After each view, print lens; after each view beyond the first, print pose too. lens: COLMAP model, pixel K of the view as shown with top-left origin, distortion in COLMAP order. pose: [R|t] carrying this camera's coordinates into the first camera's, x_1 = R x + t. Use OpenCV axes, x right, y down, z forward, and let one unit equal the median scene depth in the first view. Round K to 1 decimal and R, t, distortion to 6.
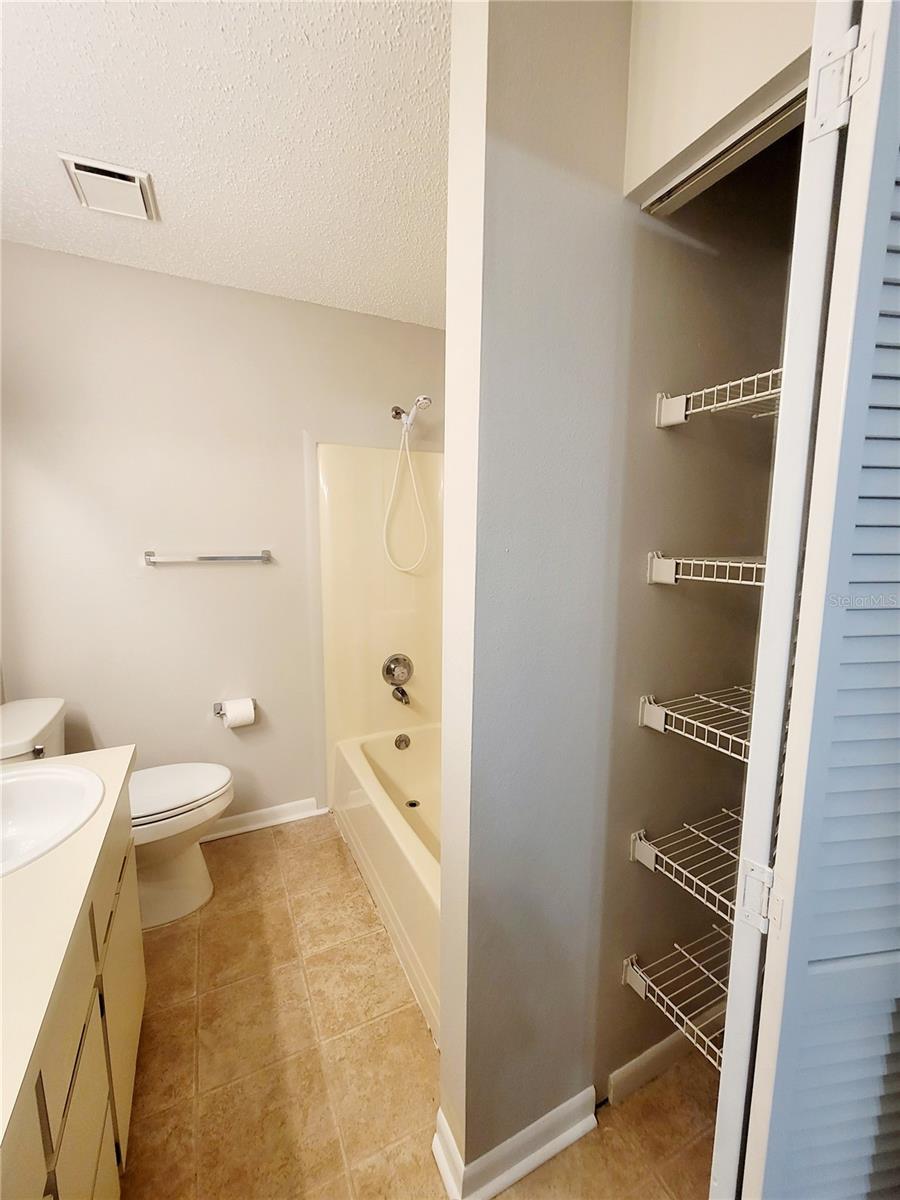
lens RADIAL K [[503.4, 0, 454.9], [0, 503.4, 602.1], [0, 0, 1]] dist [-0.002209, -0.002205]
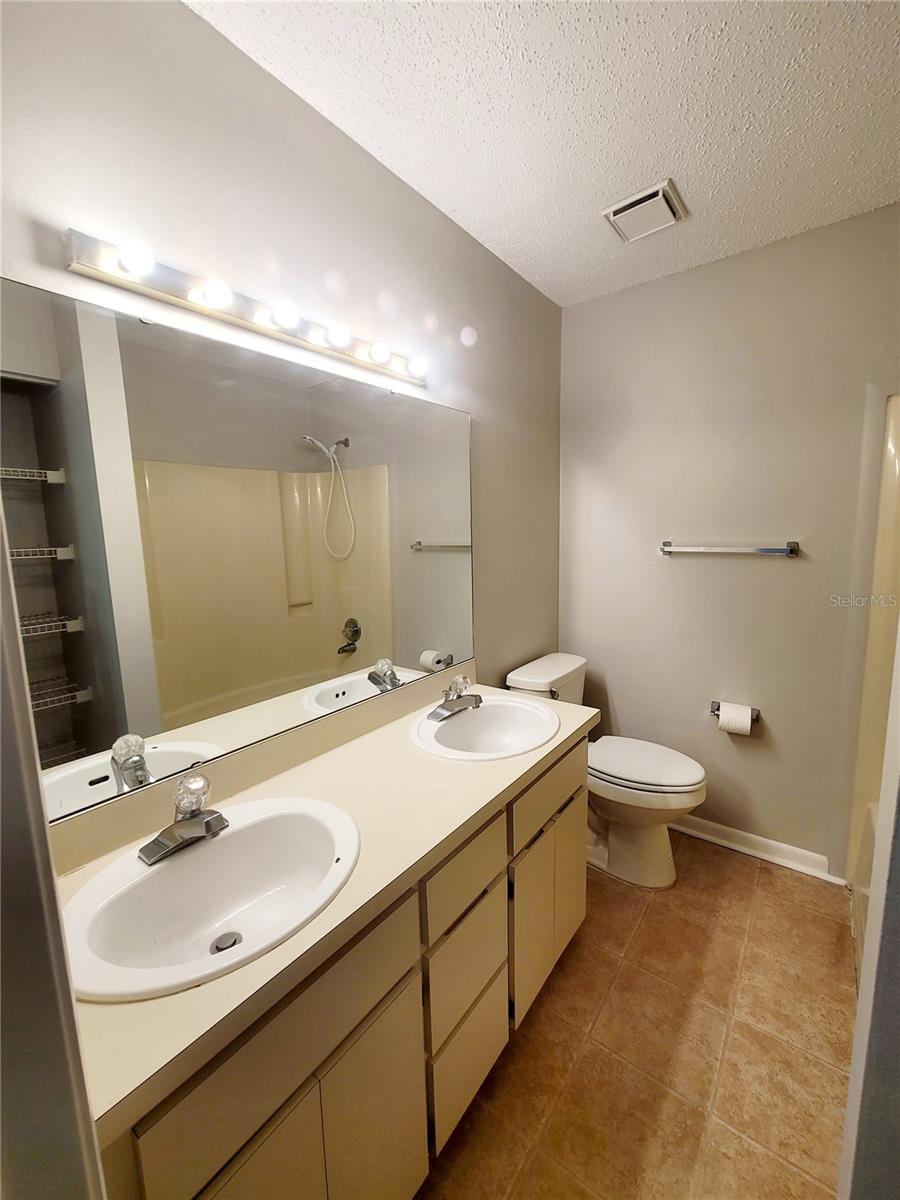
lens RADIAL K [[503.4, 0, 452.5], [0, 503.4, 600.6], [0, 0, 1]] dist [-0.002209, -0.002205]
pose [[0.409164, 0.113684, -0.905351, 0.190396], [-0.098756, 0.991897, 0.079919, -0.018383], [0.907101, 0.056709, 0.417076, 0.157864]]
